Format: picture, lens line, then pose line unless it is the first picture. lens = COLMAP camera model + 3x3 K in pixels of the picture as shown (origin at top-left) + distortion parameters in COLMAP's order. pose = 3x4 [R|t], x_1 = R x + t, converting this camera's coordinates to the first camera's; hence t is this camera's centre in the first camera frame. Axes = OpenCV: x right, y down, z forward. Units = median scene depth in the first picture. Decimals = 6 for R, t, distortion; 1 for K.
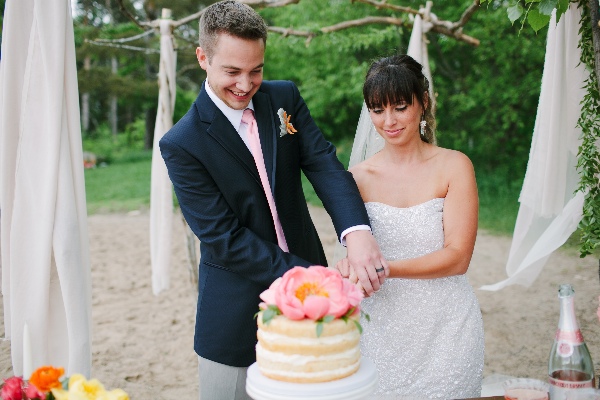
lens RADIAL K [[584.3, 0, 299.4], [0, 584.3, 202.5], [0, 0, 1]] dist [-0.055808, 0.000000]
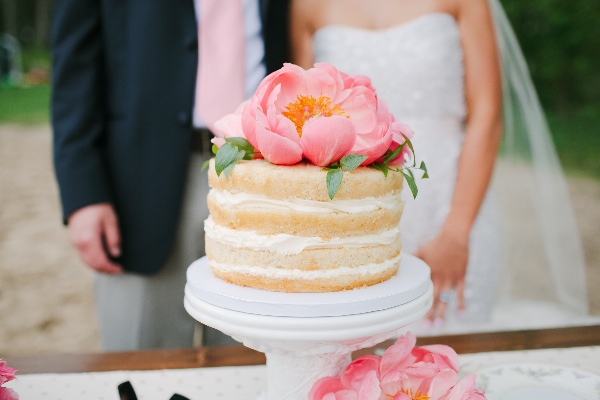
lens RADIAL K [[584.3, 0, 298.8], [0, 584.3, 200.1], [0, 0, 1]] dist [-0.055808, 0.000000]
pose [[0.998032, 0.026498, 0.056836, -0.021528], [-0.032351, 0.993980, 0.104679, 0.182412], [-0.053720, -0.106311, 0.992881, 0.516700]]
